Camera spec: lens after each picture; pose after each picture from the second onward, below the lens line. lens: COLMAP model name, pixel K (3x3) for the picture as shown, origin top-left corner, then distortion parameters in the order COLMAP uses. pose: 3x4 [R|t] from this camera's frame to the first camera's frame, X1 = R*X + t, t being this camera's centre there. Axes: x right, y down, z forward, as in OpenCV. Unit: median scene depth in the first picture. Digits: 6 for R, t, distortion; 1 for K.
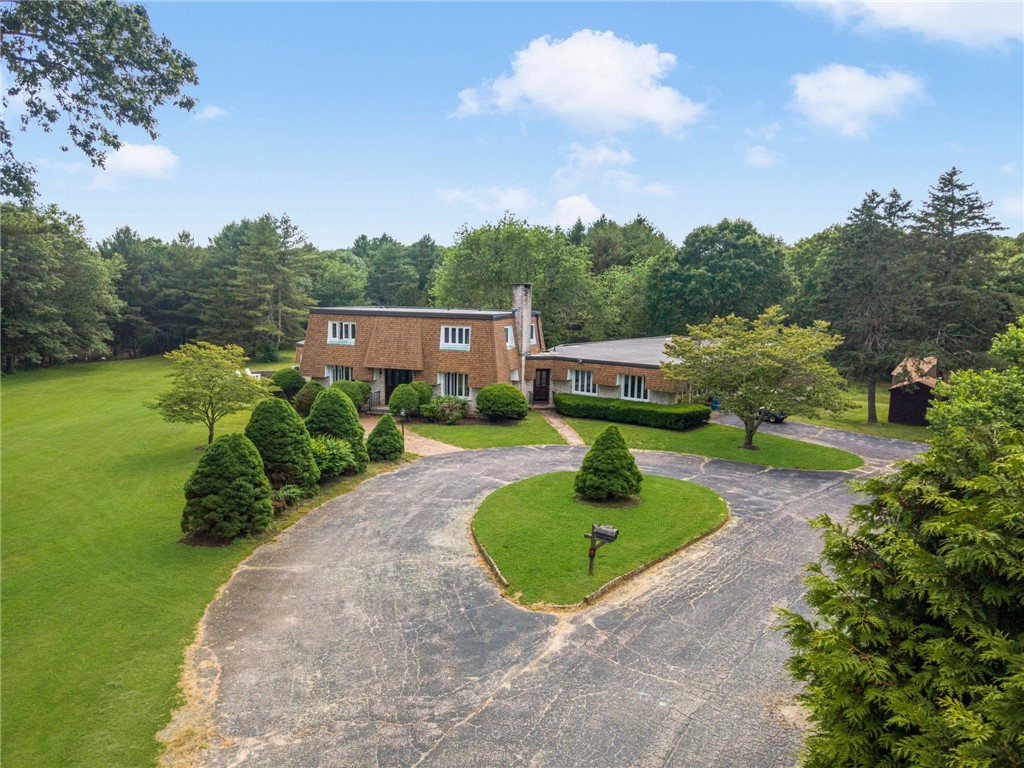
lens RADIAL K [[757.1, 0, 510.9], [0, 757.1, 377.3], [0, 0, 1]] dist [0.021562, 0.026535]
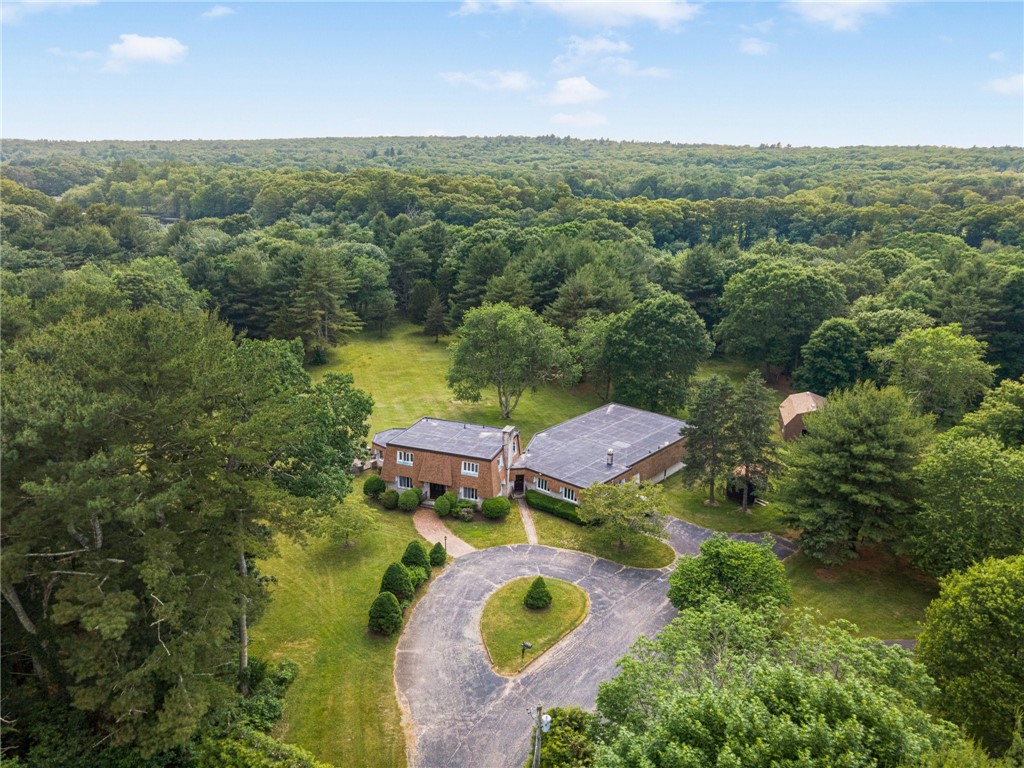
lens RADIAL K [[757.1, 0, 505.9], [0, 757.1, 386.4], [0, 0, 1]] dist [0.021562, 0.026535]
pose [[0.999921, 0.007300, -0.010233, 0.048628], [-0.005431, 0.985083, 0.171997, -0.936531], [0.011335, -0.171928, 0.985044, -1.239049]]
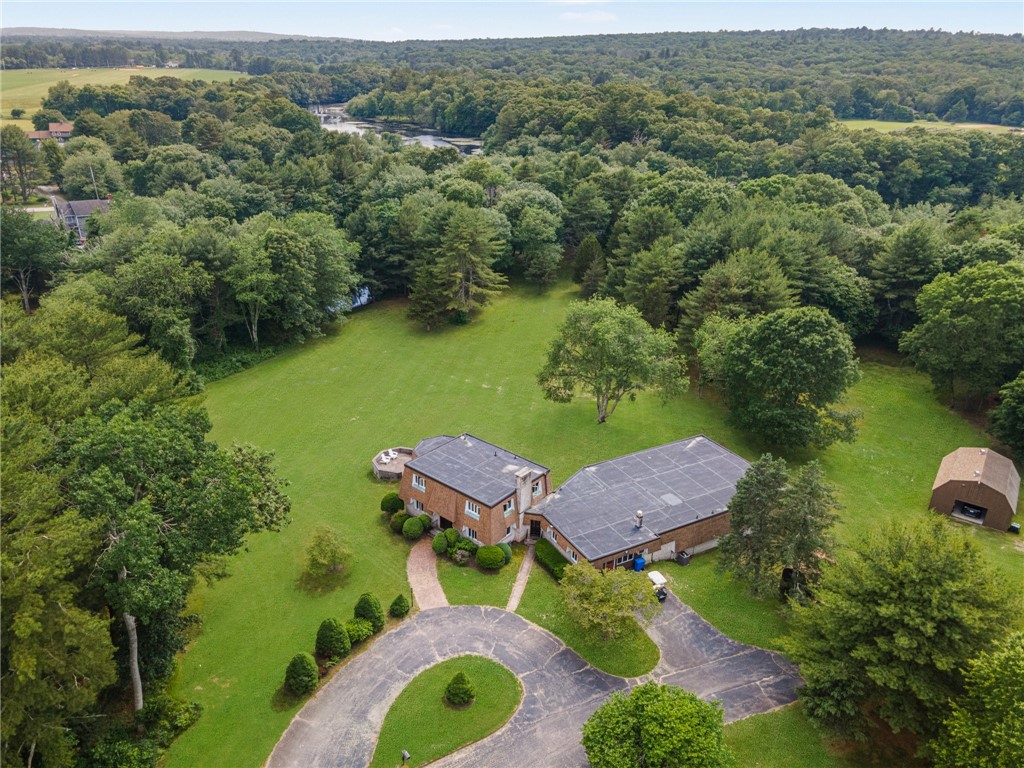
lens RADIAL K [[757.1, 0, 502.0], [0, 757.1, 385.3], [0, 0, 1]] dist [0.021562, 0.026535]
pose [[0.932215, 0.147662, -0.330411, 0.852940], [-0.045686, 0.953688, 0.297308, -1.390032], [0.359010, -0.262060, 0.895788, -0.705519]]
